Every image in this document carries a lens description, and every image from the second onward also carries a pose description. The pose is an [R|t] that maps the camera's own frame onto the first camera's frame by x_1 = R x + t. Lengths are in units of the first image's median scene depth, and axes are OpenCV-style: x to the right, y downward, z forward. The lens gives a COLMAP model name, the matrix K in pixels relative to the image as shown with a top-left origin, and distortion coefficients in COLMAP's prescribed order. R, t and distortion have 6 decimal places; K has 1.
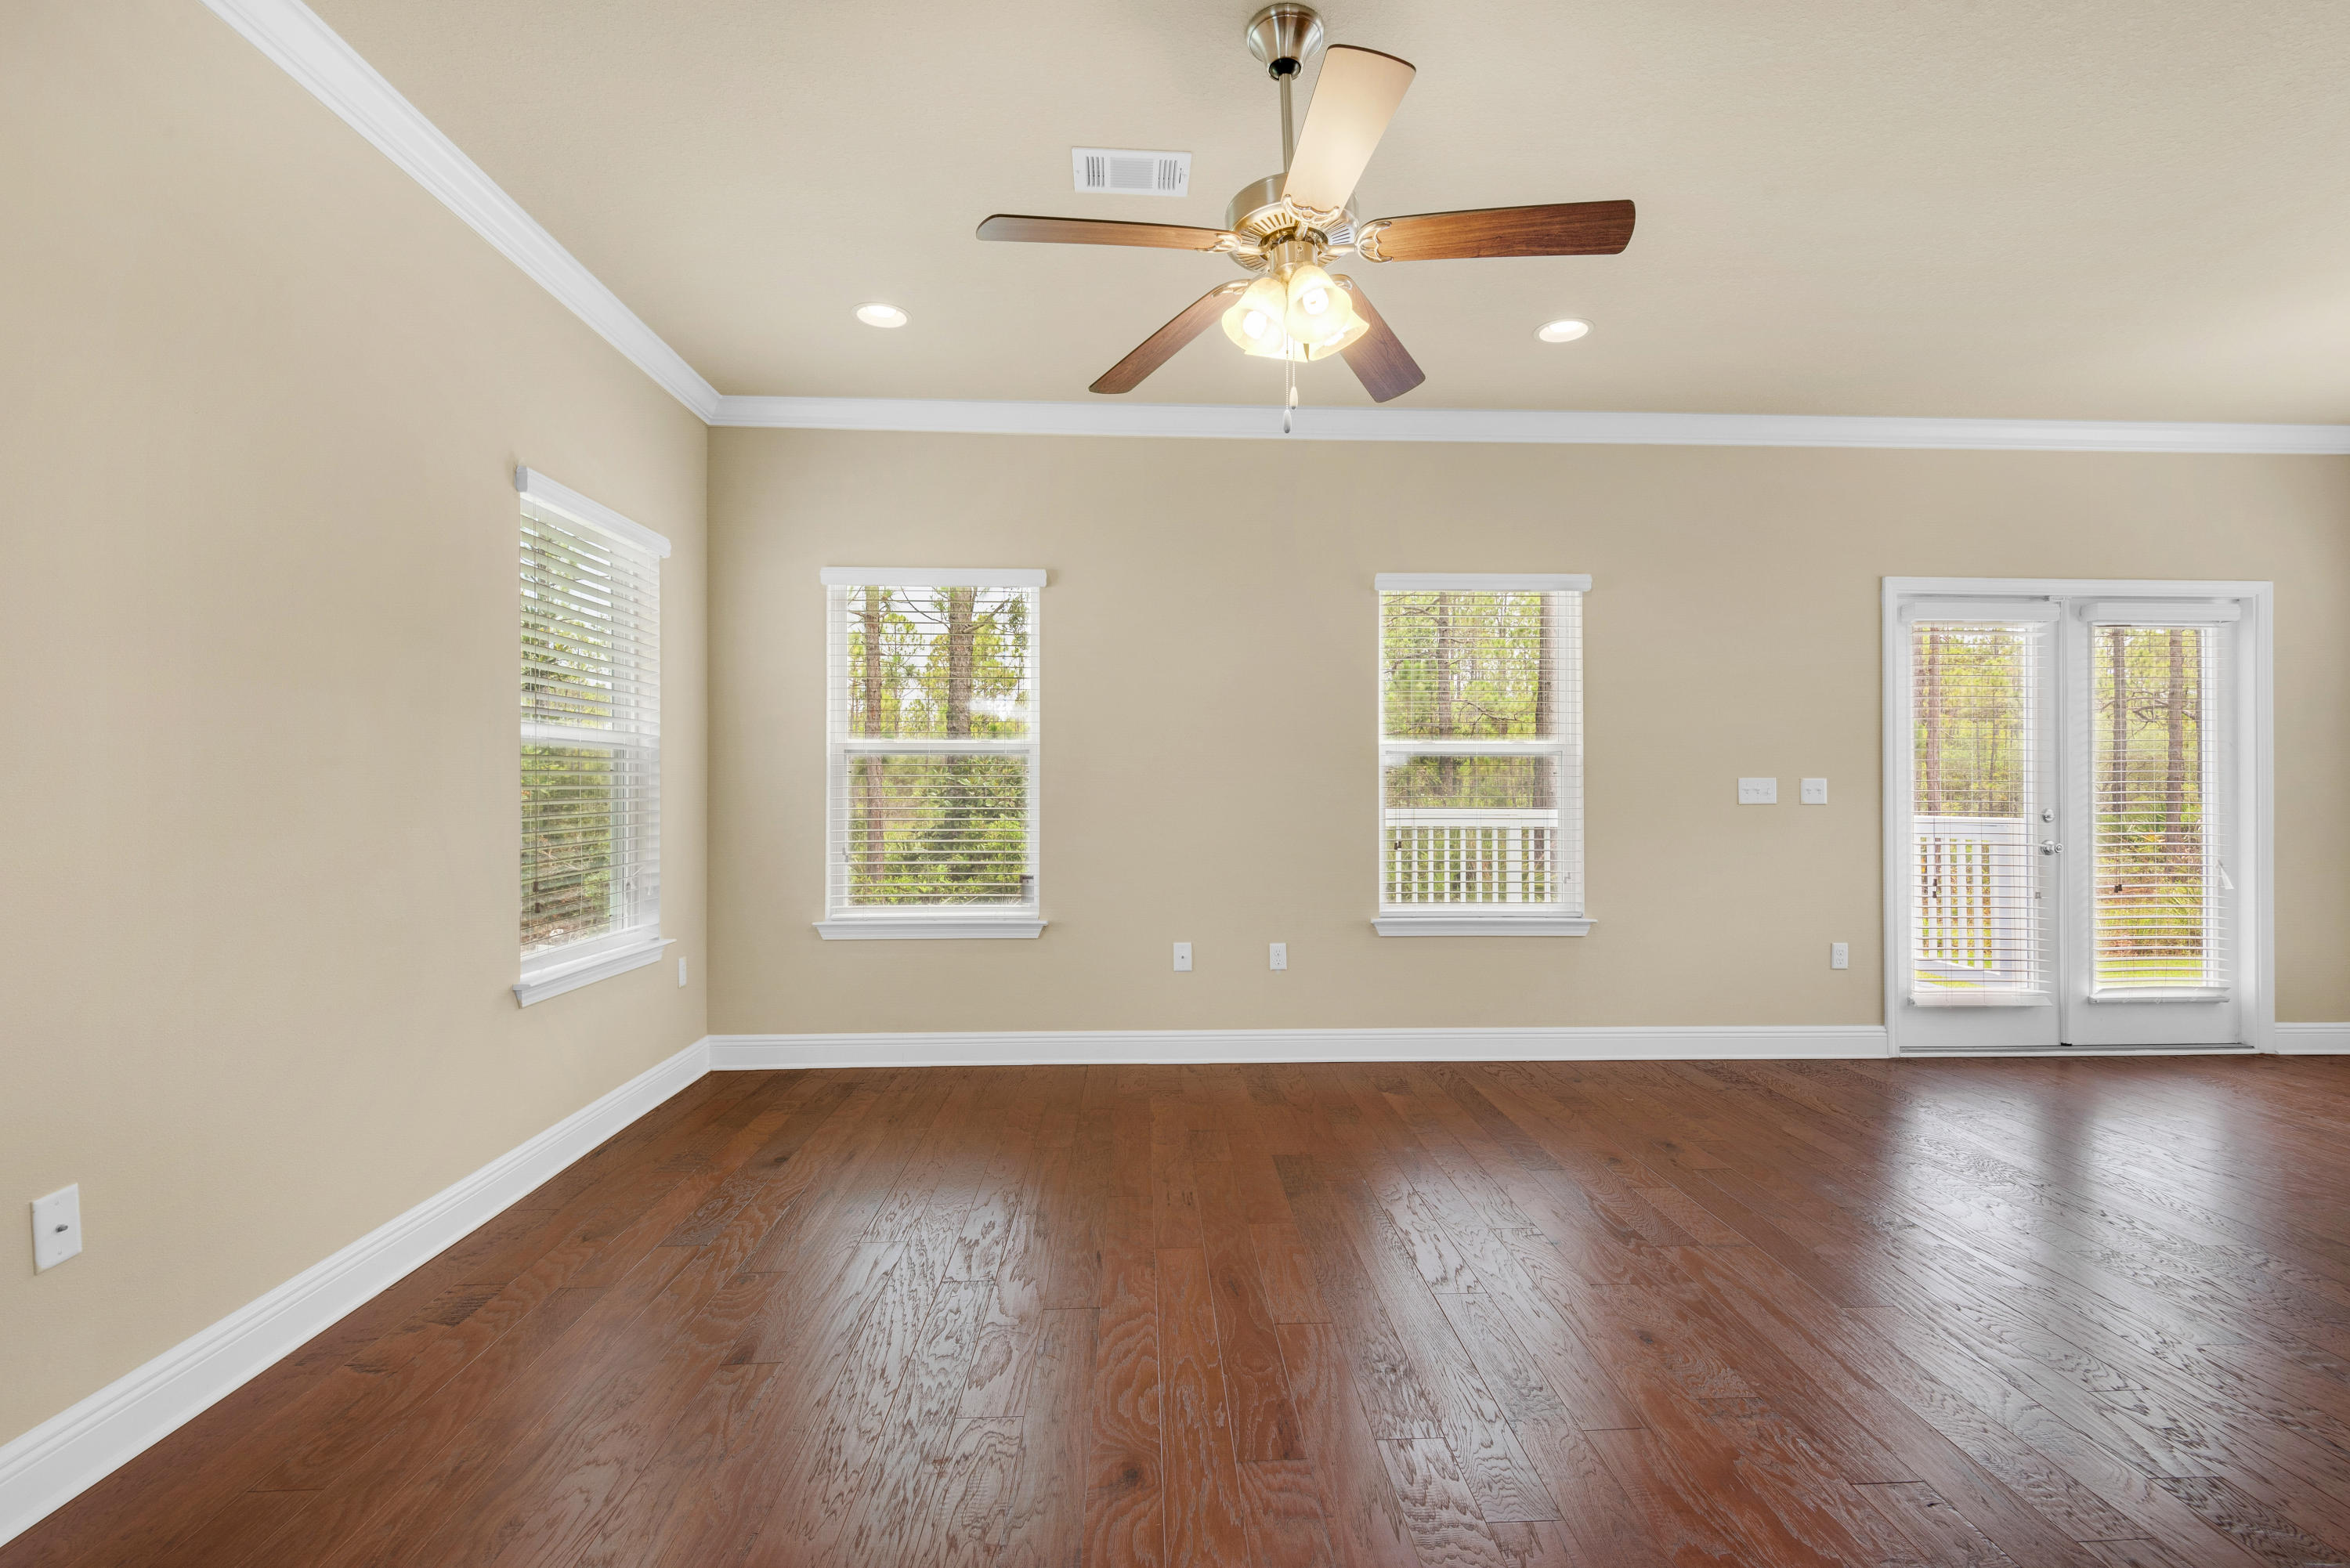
lens RADIAL K [[1092.0, 0, 1178.4], [0, 1092.0, 787.2], [0, 0, 1]] dist [0.015987, -0.008997]
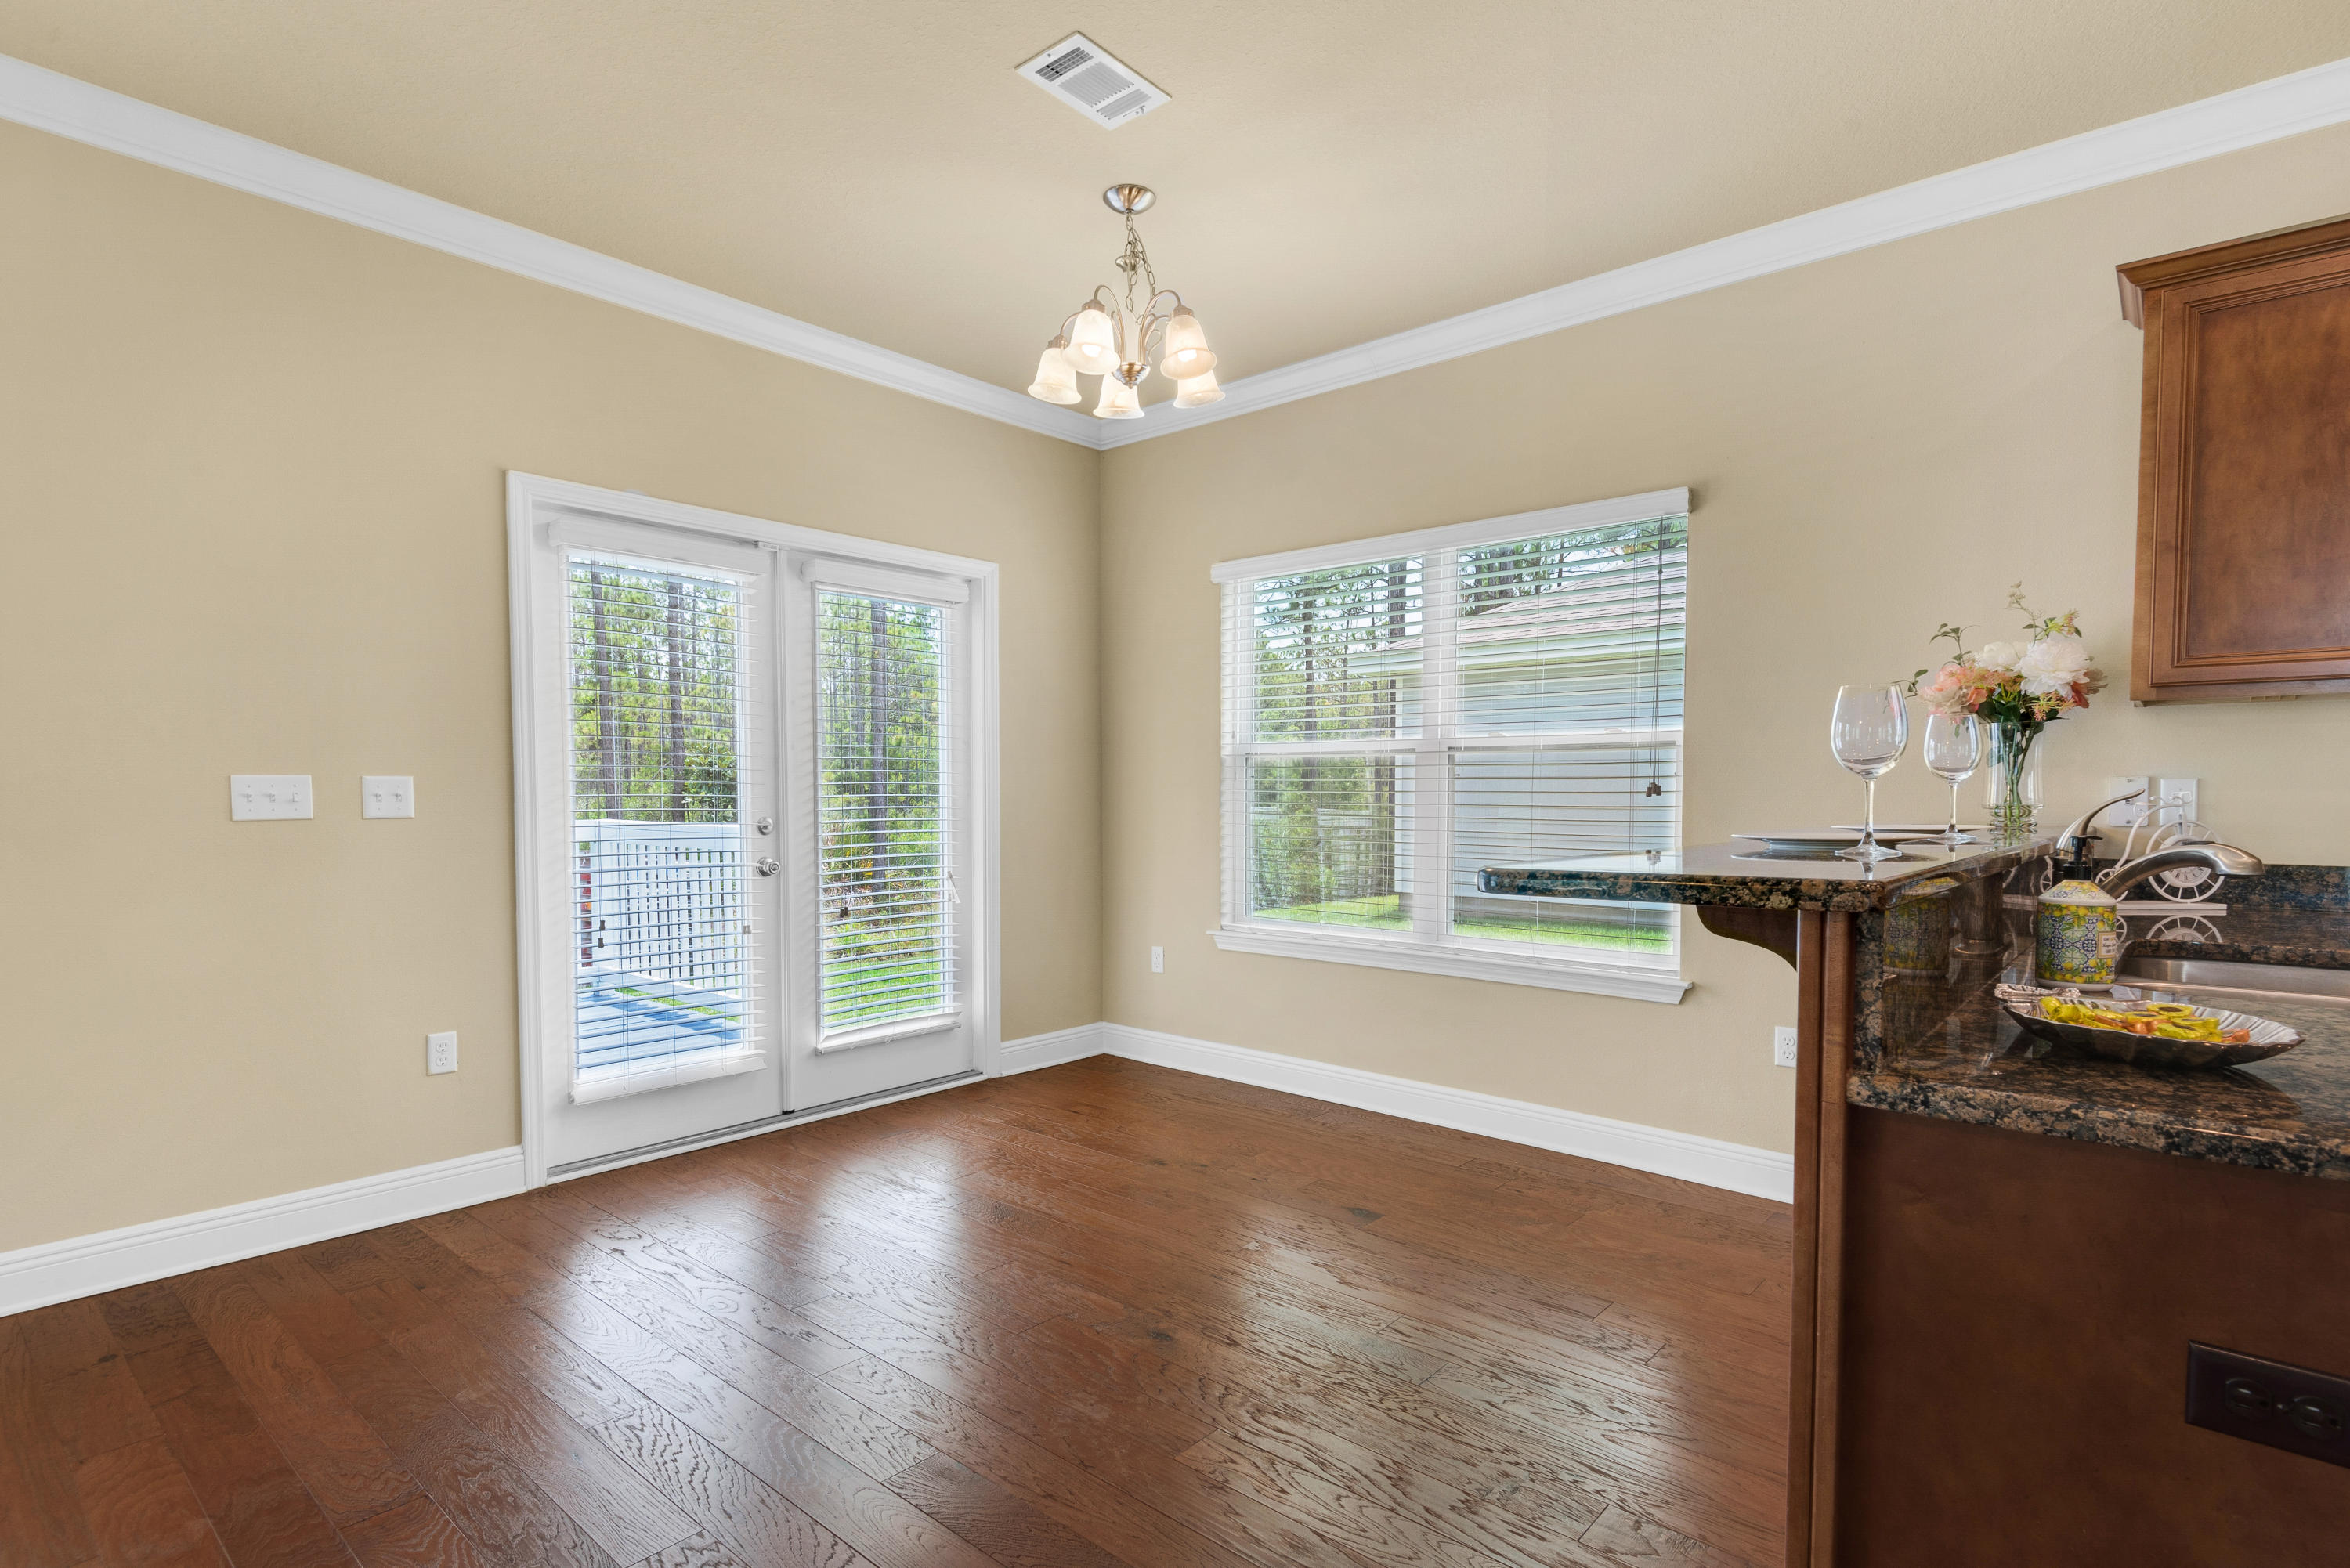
lens RADIAL K [[1185.8, 0, 1195.5], [0, 1185.8, 841.8], [0, 0, 1]] dist [0.010902, -0.004713]
pose [[0.687583, -0.032257, 0.725389, 0.407265], [-0.004705, 0.998794, 0.048874, -0.006164], [-0.726091, -0.037018, 0.686602, 0.206920]]
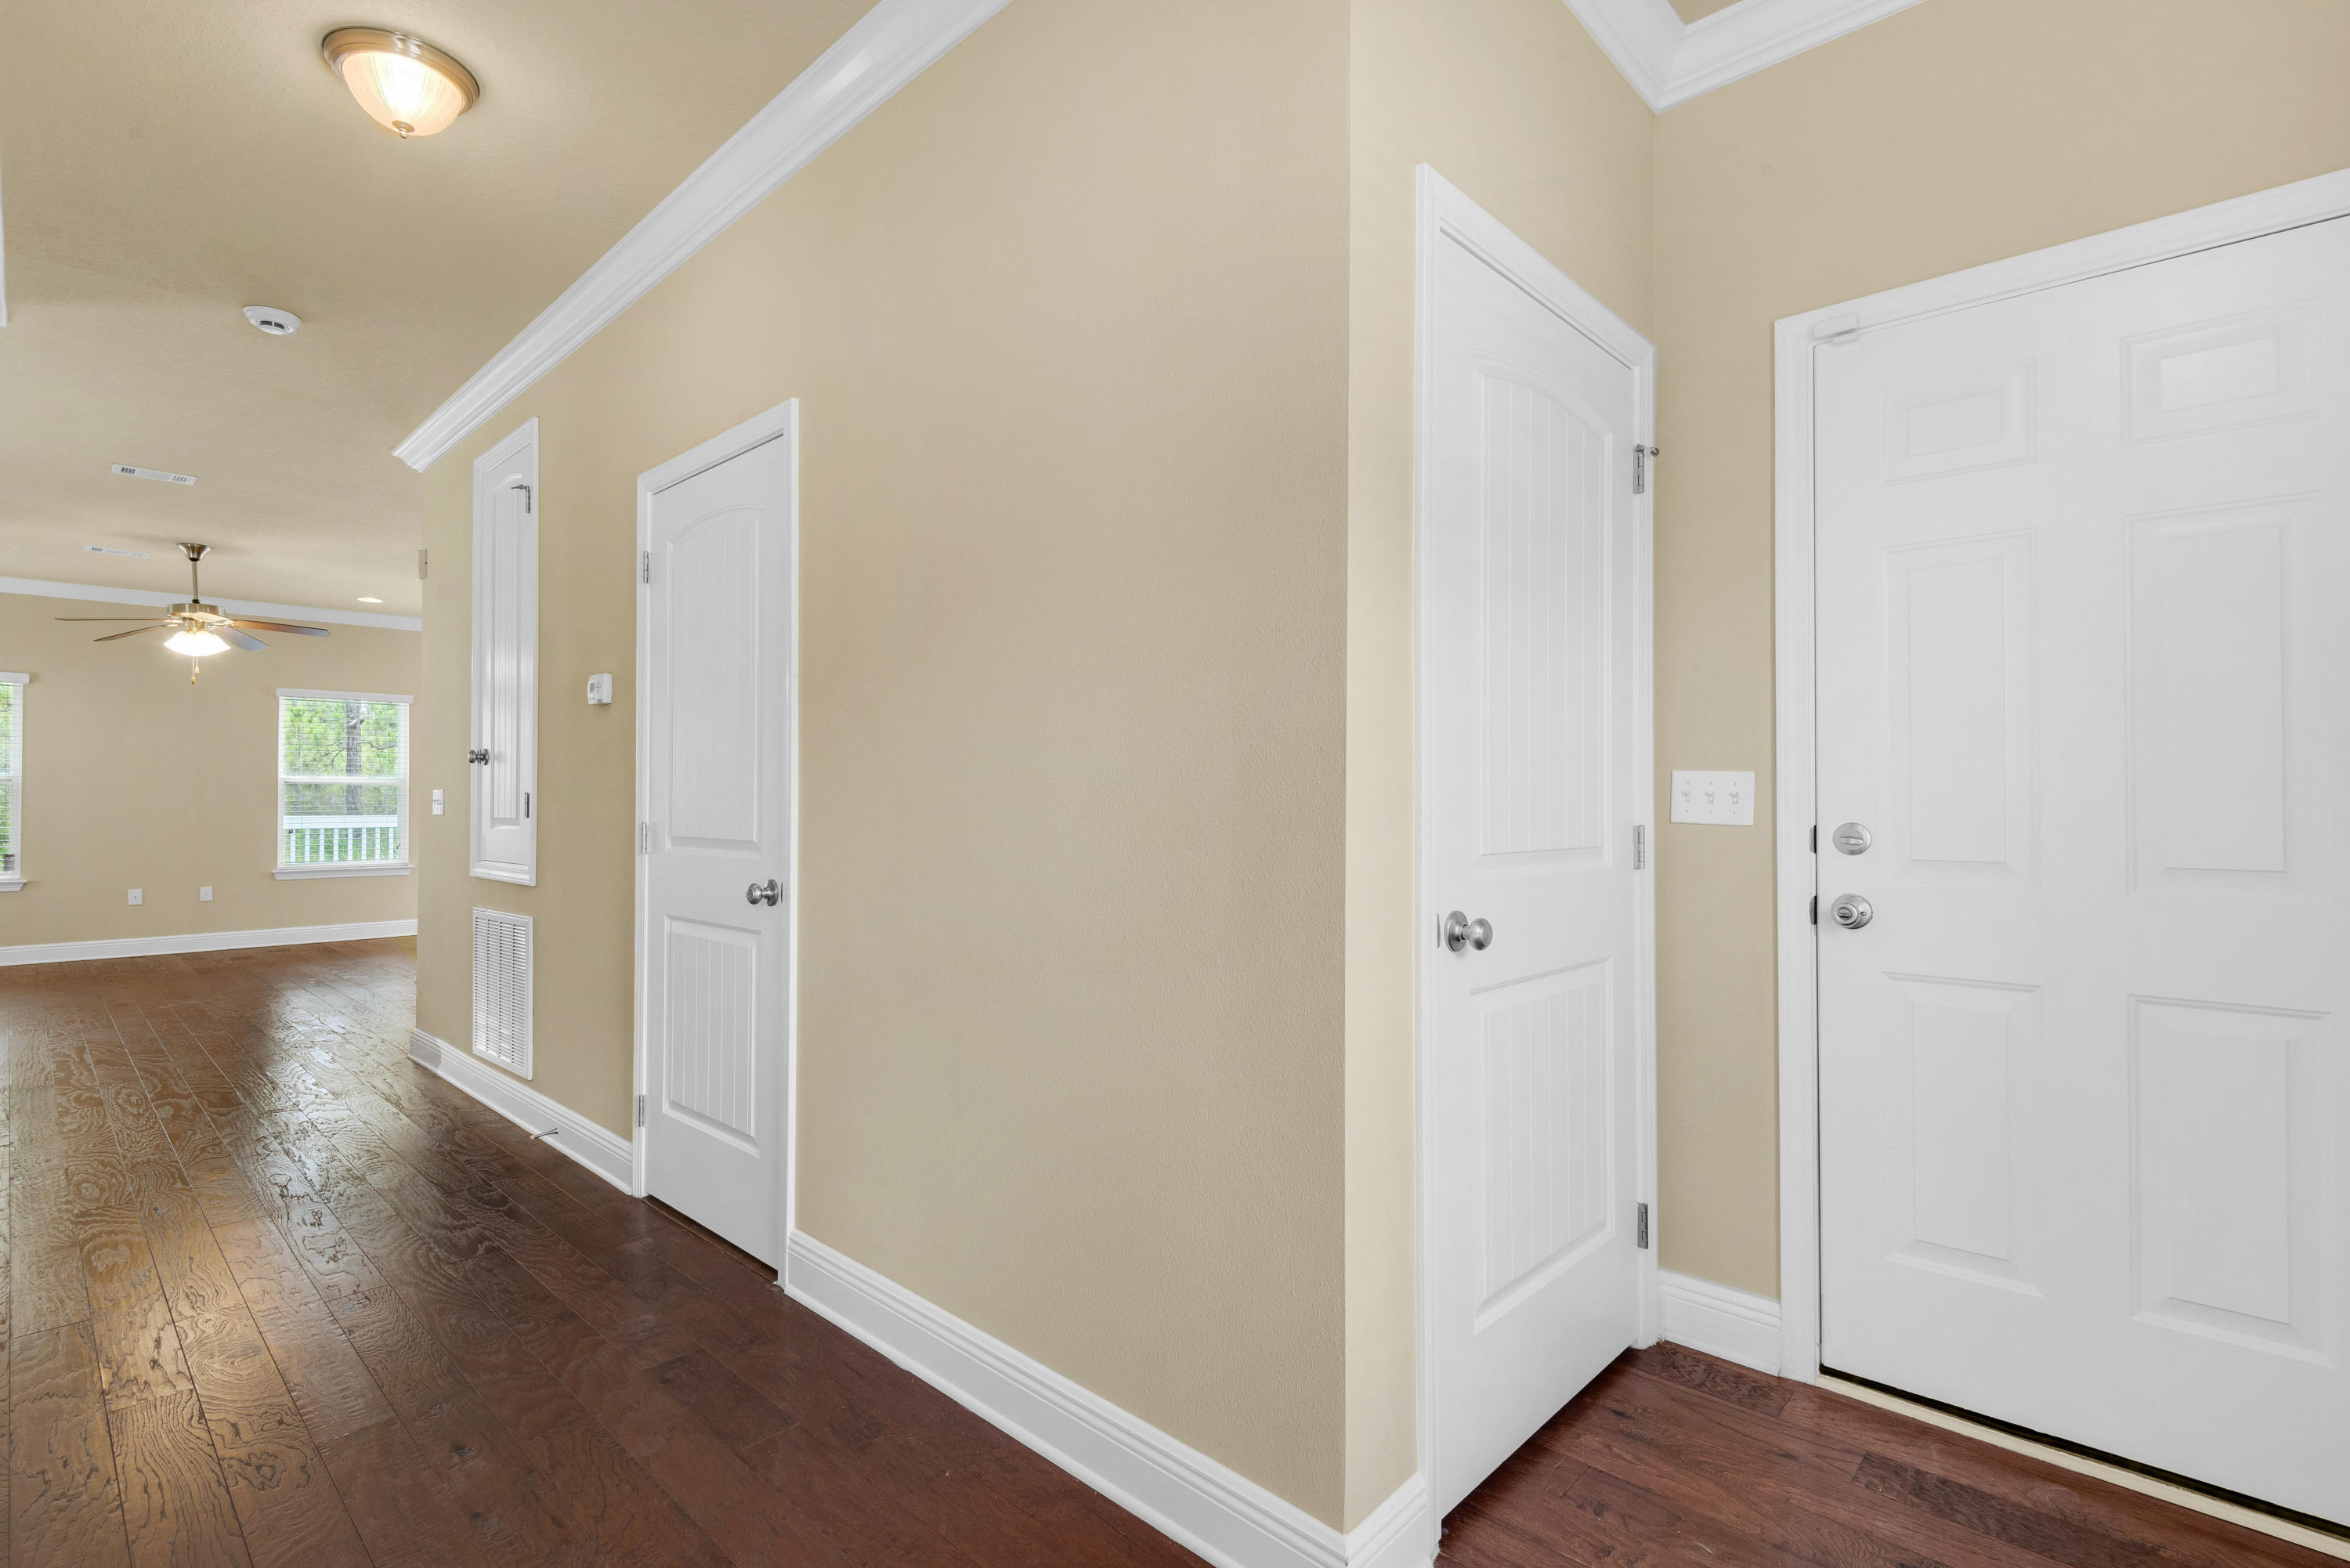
lens RADIAL K [[1092.0, 0, 1176.4], [0, 1092.0, 786.8], [0, 0, 1]] dist [0.015987, -0.008997]
pose [[0.717506, 0.013778, 0.696417, -0.028039], [-0.011994, 0.999901, -0.007425, -0.031160], [-0.696450, -0.003025, 0.717599, -1.407228]]
